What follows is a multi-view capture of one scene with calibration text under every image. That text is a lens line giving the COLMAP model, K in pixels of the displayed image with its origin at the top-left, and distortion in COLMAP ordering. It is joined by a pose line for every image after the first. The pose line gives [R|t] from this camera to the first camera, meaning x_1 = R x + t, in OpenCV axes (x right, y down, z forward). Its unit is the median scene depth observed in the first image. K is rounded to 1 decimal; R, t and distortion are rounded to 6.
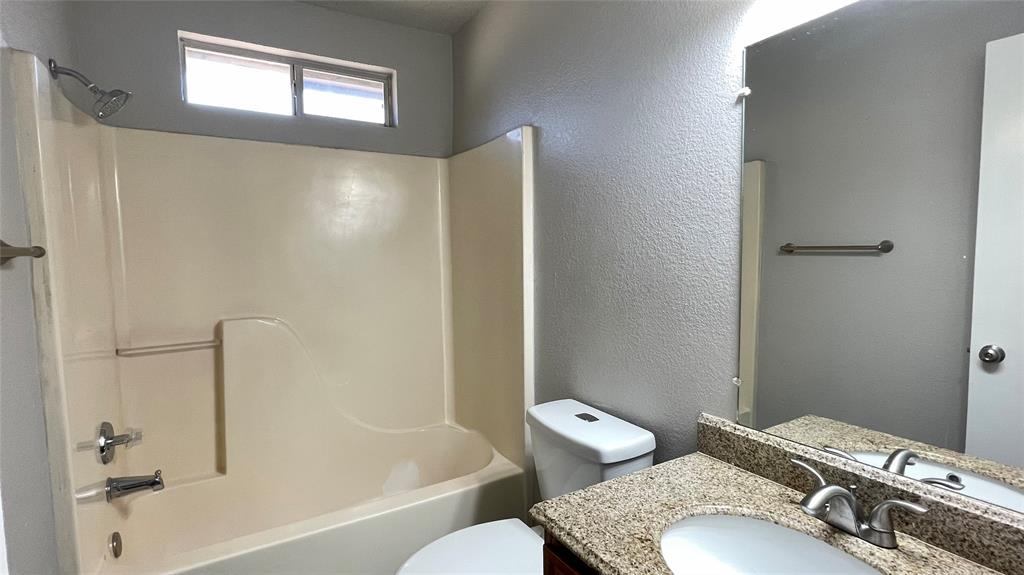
lens RADIAL K [[482.0, 0, 510.5], [0, 482.0, 290.6], [0, 0, 1]] dist [-0.005259, -0.000540]
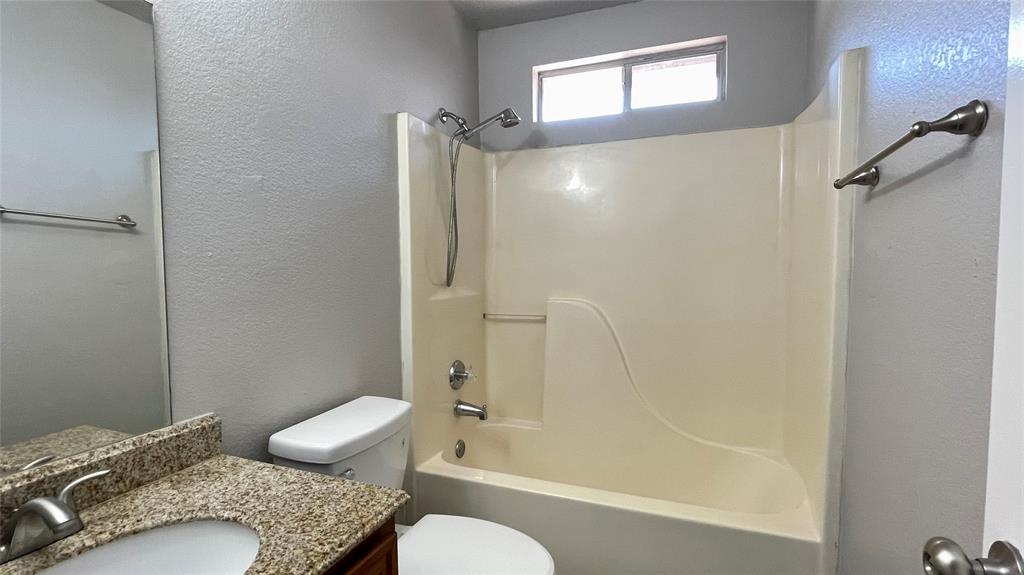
lens RADIAL K [[482.0, 0, 510.5], [0, 482.0, 290.6], [0, 0, 1]] dist [-0.005259, -0.000540]
pose [[0.601400, 0.079444, -0.794988, 0.275683], [-0.050151, 0.996835, 0.061676, -0.028714], [0.797372, 0.002778, 0.603481, 0.163008]]
